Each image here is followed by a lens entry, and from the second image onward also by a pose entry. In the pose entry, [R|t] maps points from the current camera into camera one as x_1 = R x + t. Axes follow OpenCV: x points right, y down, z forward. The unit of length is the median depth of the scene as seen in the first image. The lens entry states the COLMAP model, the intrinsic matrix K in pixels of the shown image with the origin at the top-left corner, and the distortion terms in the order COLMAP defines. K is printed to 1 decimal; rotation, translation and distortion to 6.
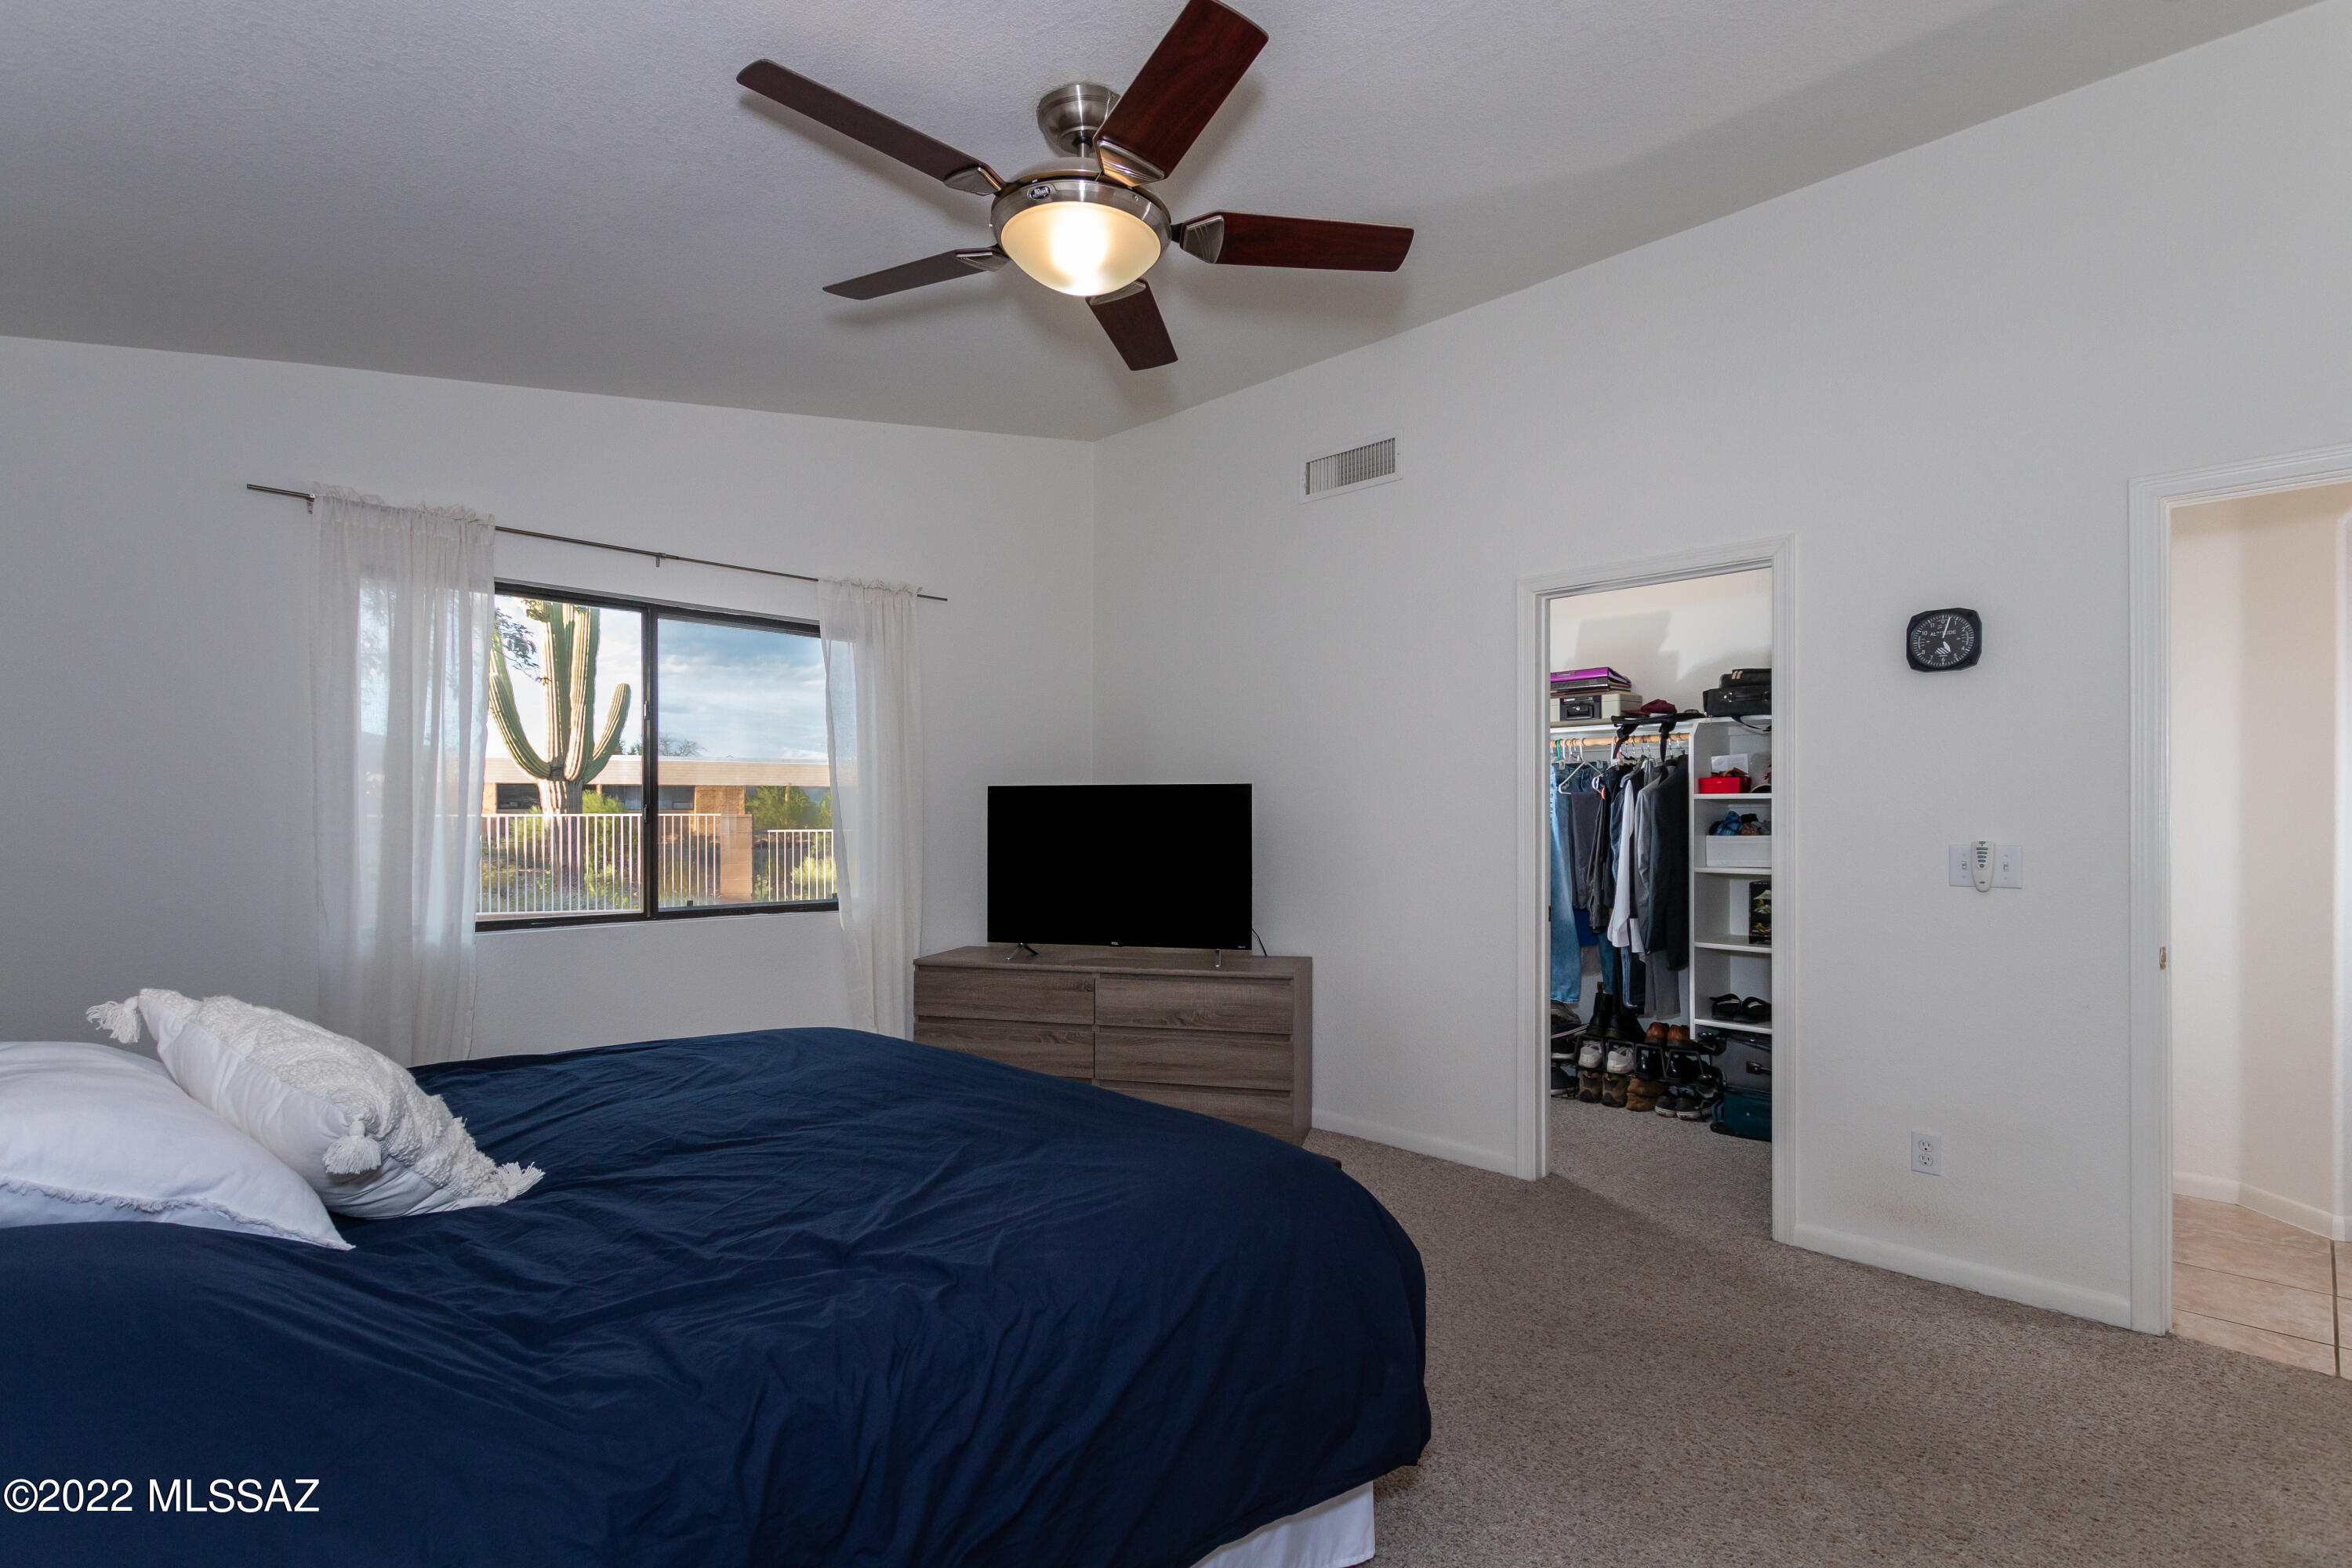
lens RADIAL K [[1123.8, 0, 1276.5], [0, 1123.8, 811.4], [0, 0, 1]] dist [-0.001086, -0.000067]
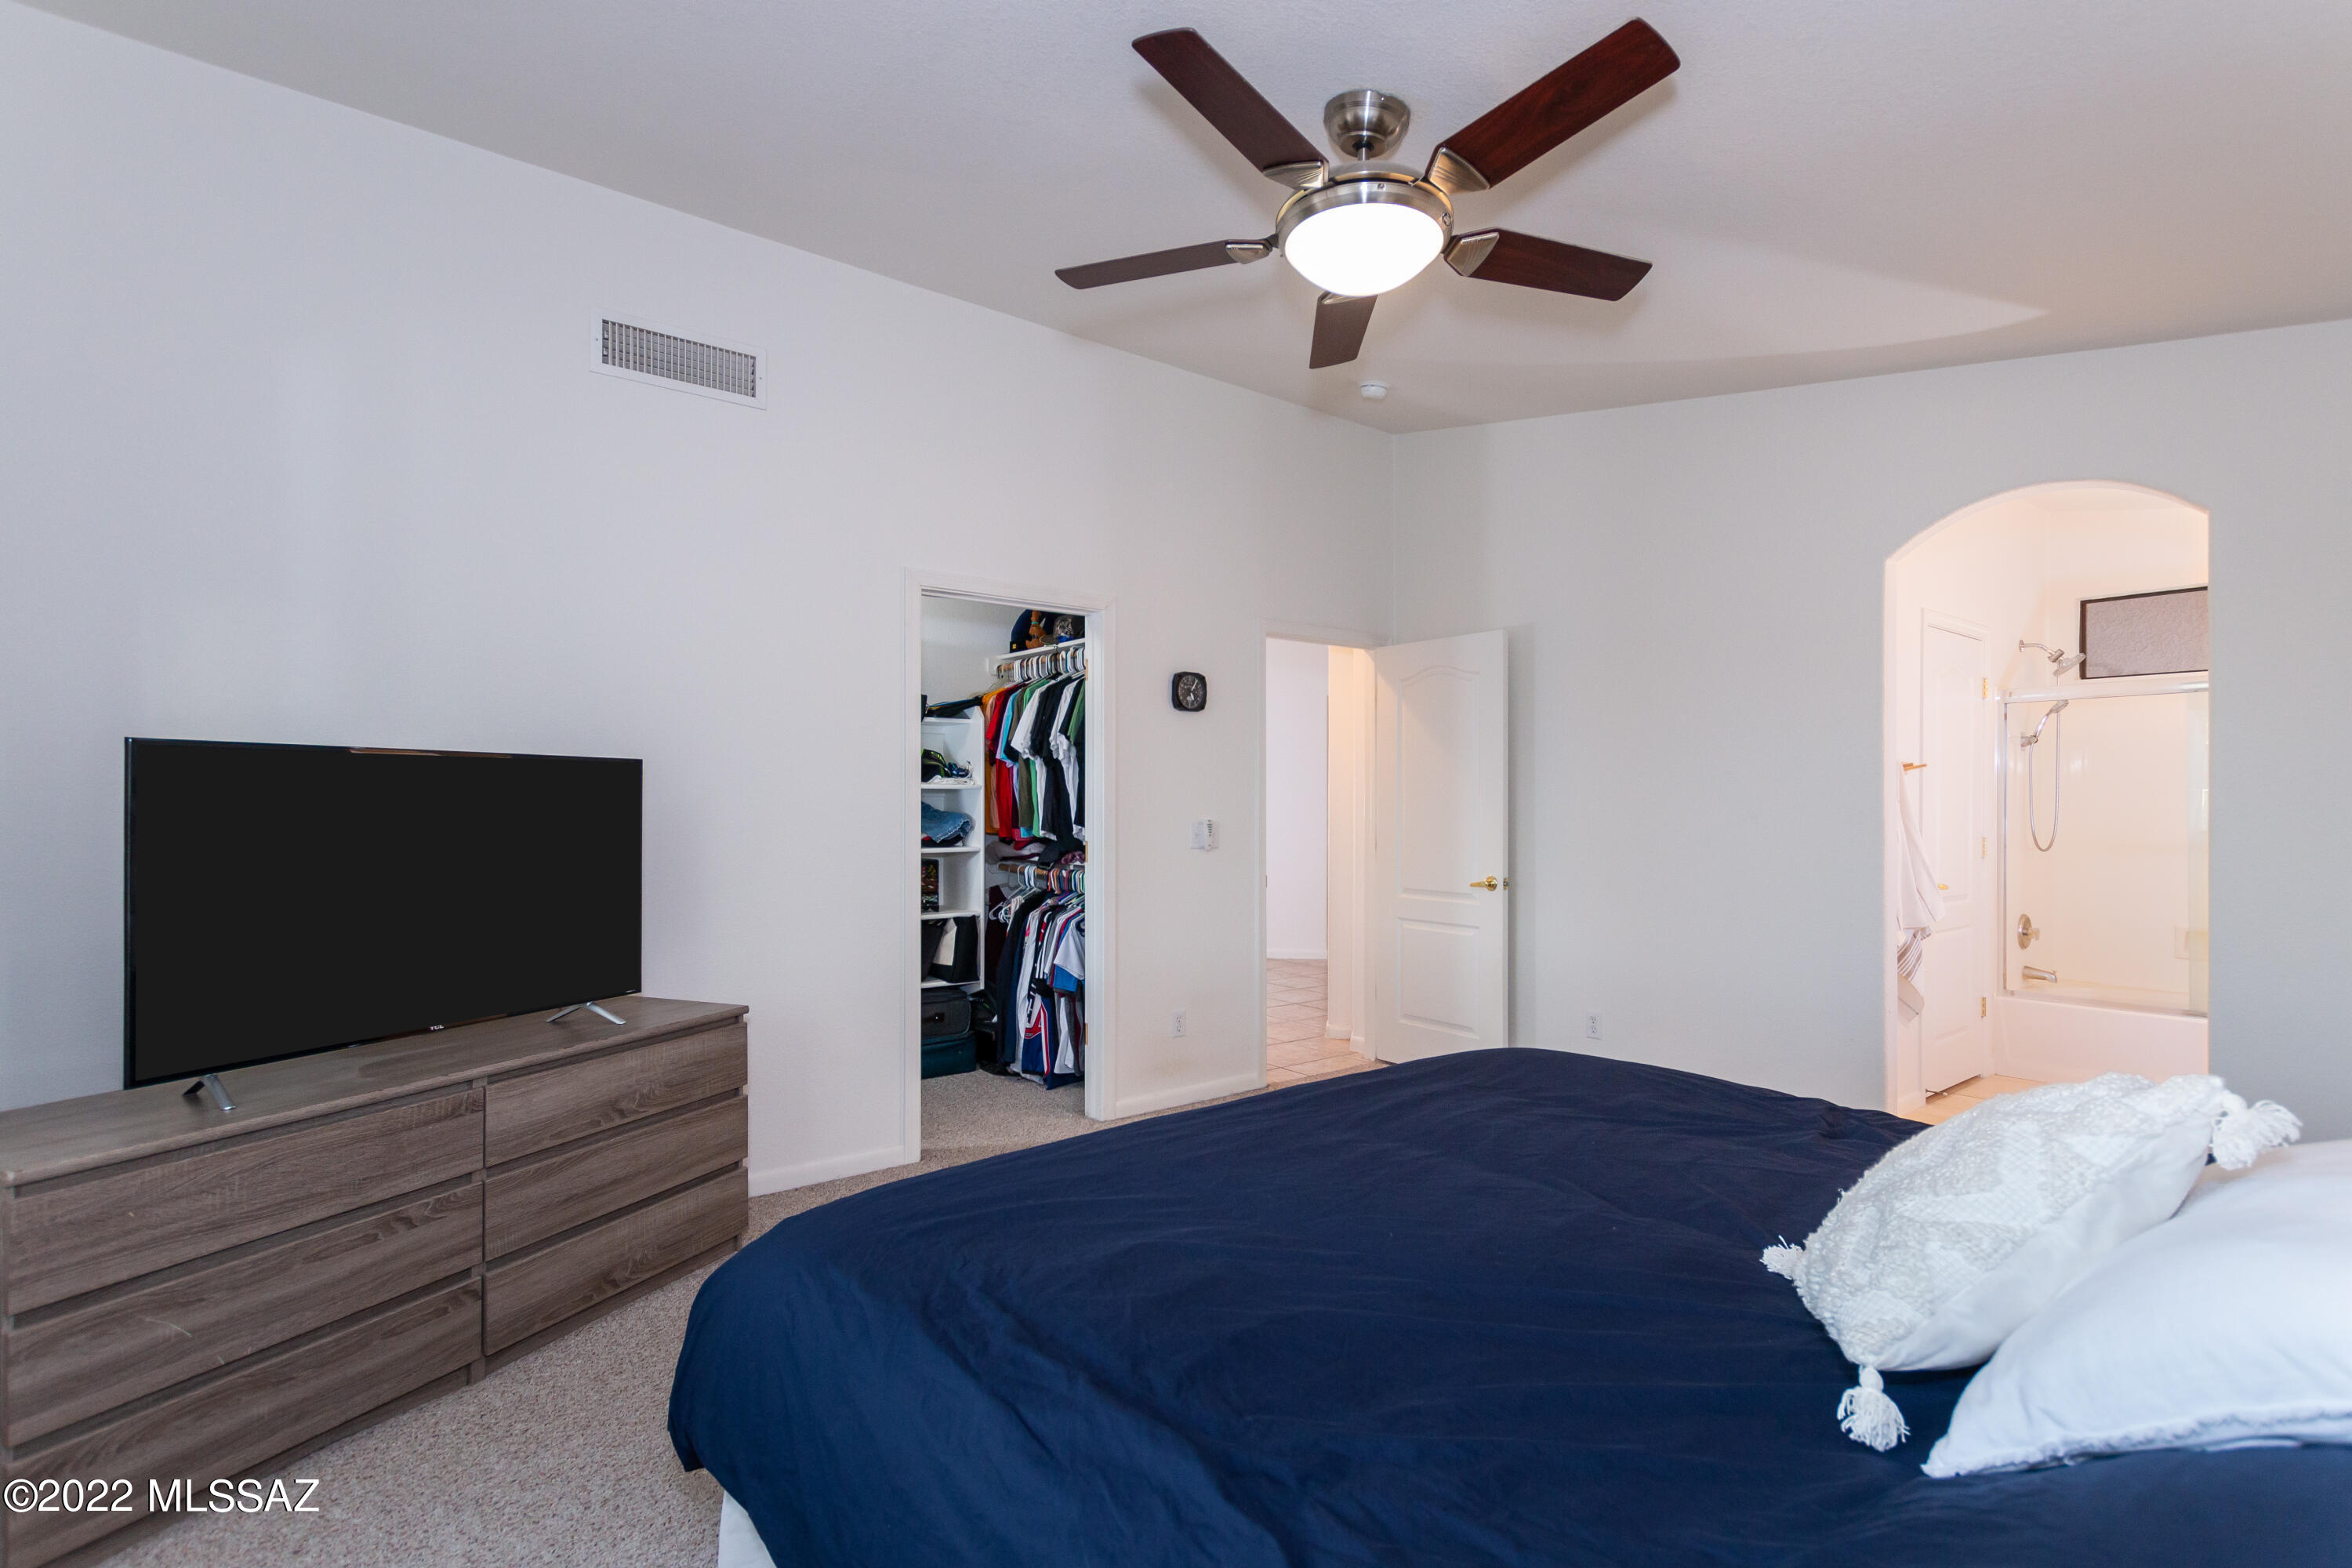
lens RADIAL K [[1067.1, 0, 1166.0], [0, 1067.1, 791.5], [0, 0, 1]] dist [0.001579, 0.000398]
pose [[0.182698, 0.010734, 0.983111, -0.647018], [-0.004954, 0.999938, -0.009997, 0.001239], [-0.983157, -0.003044, 0.182740, 0.566824]]
